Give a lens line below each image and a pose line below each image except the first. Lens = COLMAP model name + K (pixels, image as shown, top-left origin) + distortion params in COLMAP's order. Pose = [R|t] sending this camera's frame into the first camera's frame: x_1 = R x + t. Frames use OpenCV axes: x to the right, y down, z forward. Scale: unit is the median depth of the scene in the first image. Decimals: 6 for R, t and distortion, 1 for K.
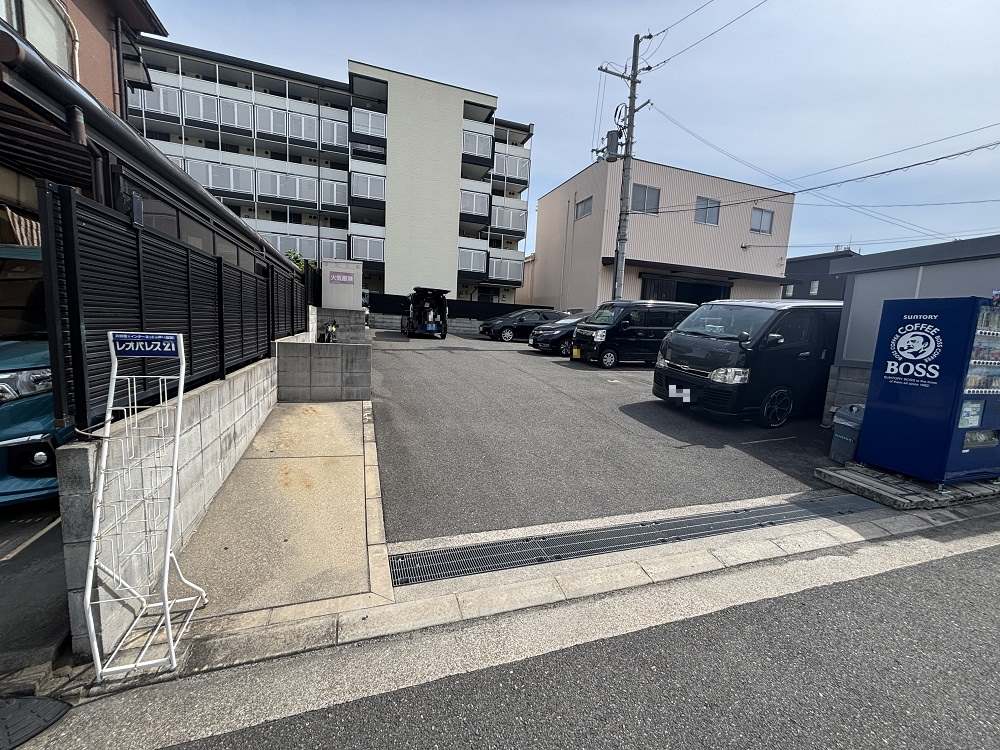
lens RADIAL K [[408.2, 0, 500.0], [0, 408.2, 375.0], [0, 0, 1]] dist [0.002947, 0.000251]
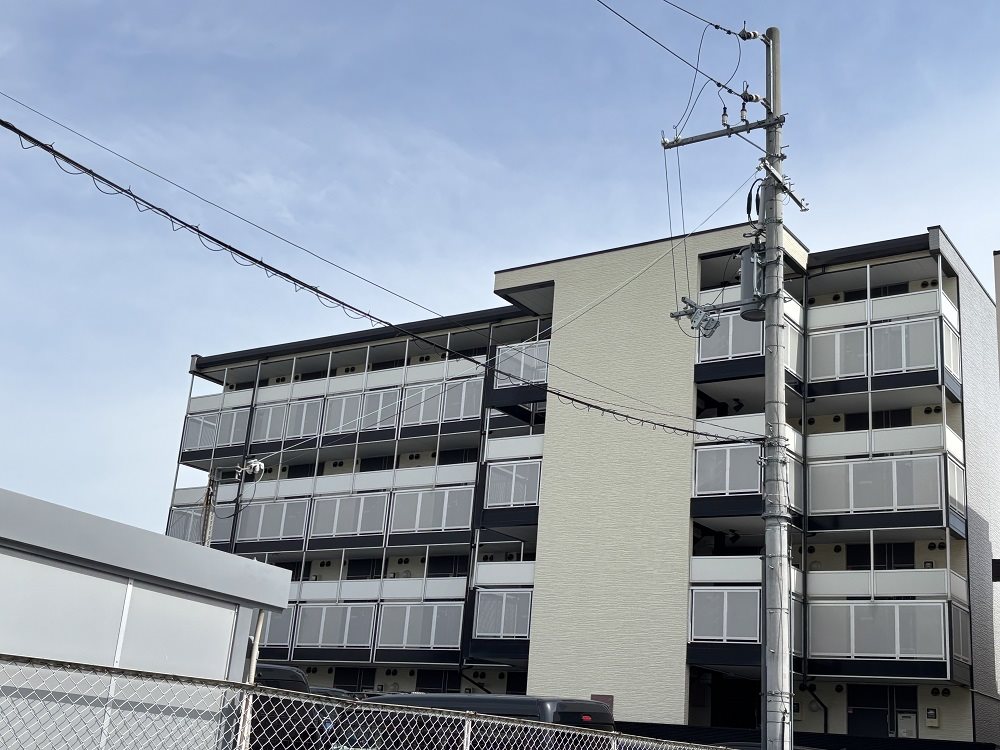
lens RADIAL K [[1182.7, 0, 500.0], [0, 1182.7, 375.0], [0, 0, 1]] dist [-0.016629, 0.000809]
pose [[0.643277, -0.249472, -0.723850, 0.690563], [-0.138238, 0.892043, -0.430289, 0.015358], [0.753051, 0.376859, 0.539344, 0.212055]]
